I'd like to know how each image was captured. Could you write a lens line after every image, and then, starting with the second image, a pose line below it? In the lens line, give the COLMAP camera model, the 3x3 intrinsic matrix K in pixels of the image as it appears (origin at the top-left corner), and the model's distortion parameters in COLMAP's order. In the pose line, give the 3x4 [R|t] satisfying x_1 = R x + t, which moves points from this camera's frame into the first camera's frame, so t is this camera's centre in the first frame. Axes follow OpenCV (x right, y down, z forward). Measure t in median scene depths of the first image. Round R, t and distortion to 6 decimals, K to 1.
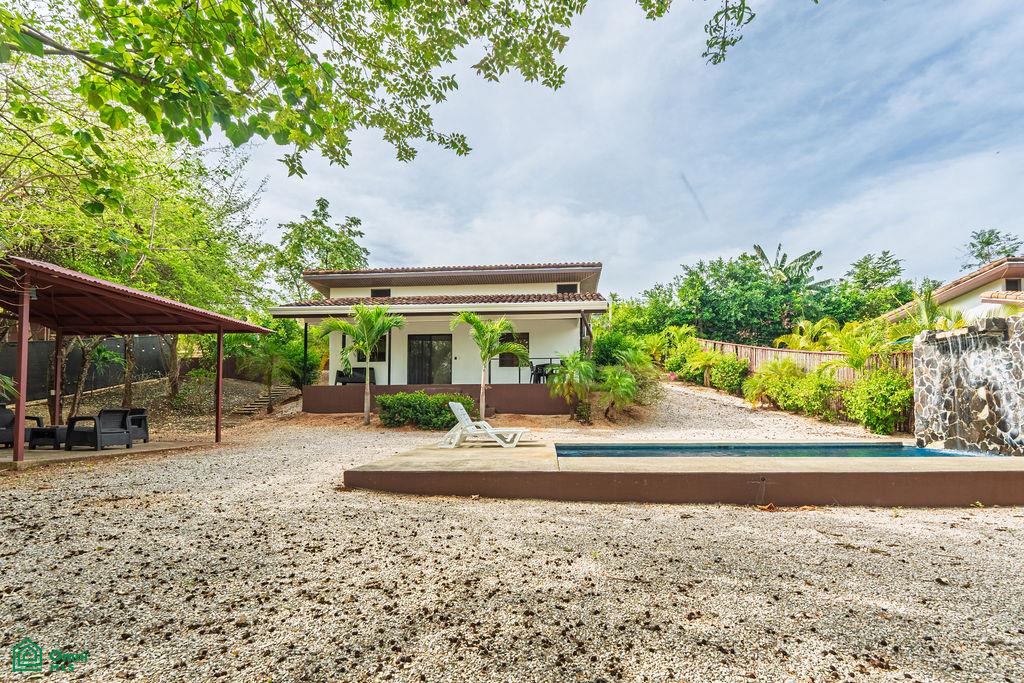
lens RADIAL K [[472.5, 0, 512.6], [0, 472.5, 400.5], [0, 0, 1]] dist [-0.000004, -0.000598]
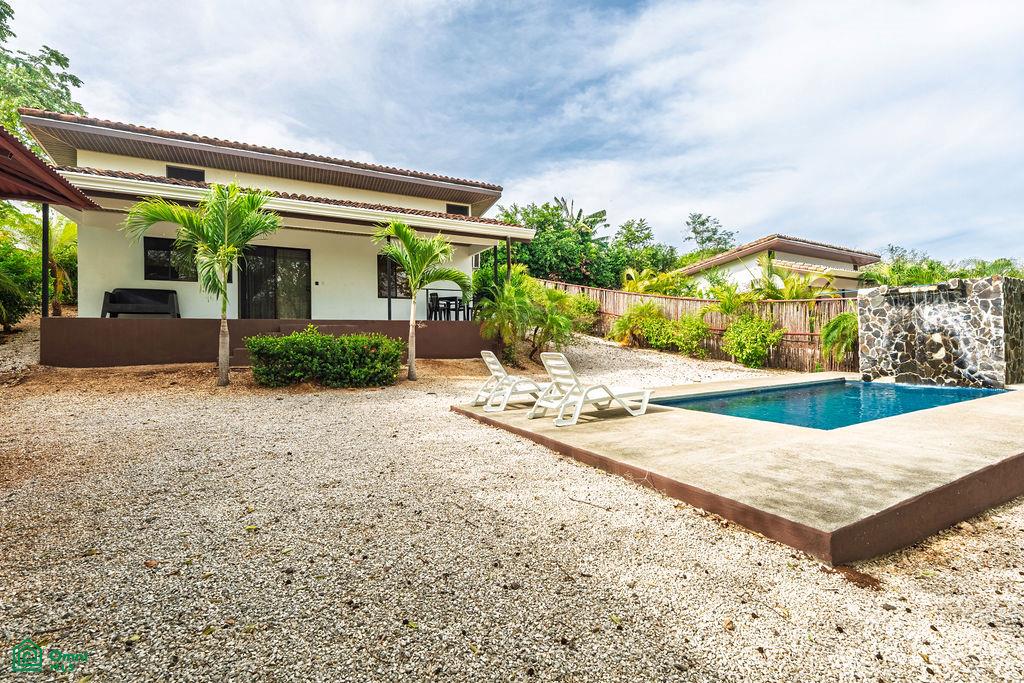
lens RADIAL K [[455.1, 0, 512.0], [0, 455.1, 341.5], [0, 0, 1]] dist [-0.000332, -0.000202]
pose [[0.836574, -0.008655, 0.547786, -0.257492], [0.000407, 0.999885, 0.015176, -0.010513], [-0.547854, -0.012472, 0.836481, 0.250321]]
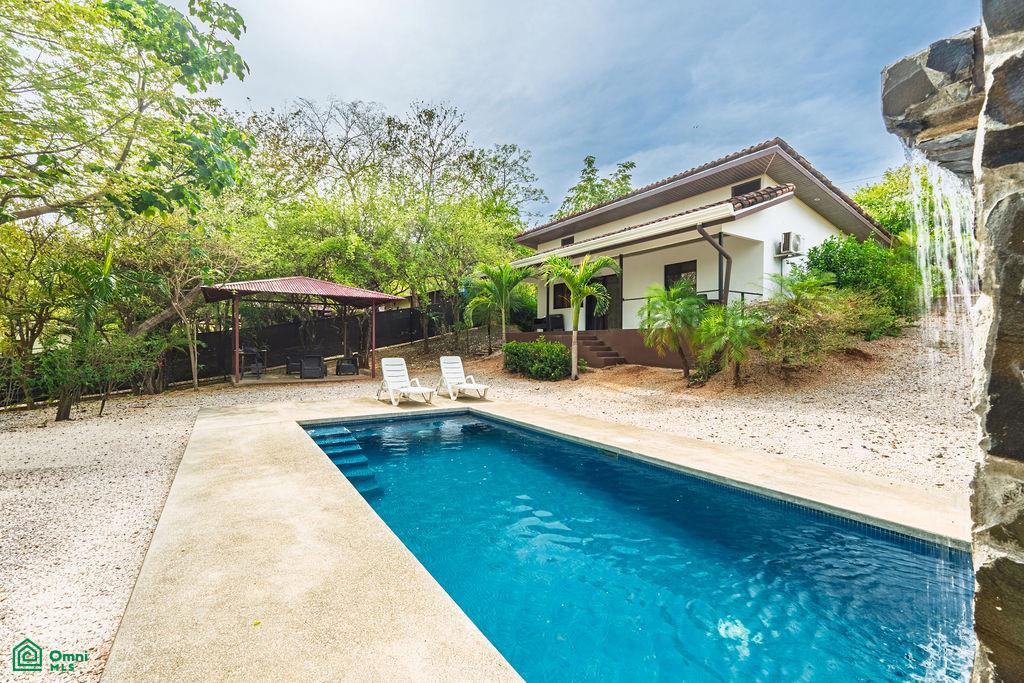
lens RADIAL K [[455.1, 0, 512.0], [0, 455.1, 341.5], [0, 0, 1]] dist [-0.000332, -0.000202]
pose [[0.606970, -0.010532, -0.794655, 0.446726], [0.029209, 0.999532, 0.009063, -0.022462], [0.794188, -0.028712, 0.606993, 0.293768]]
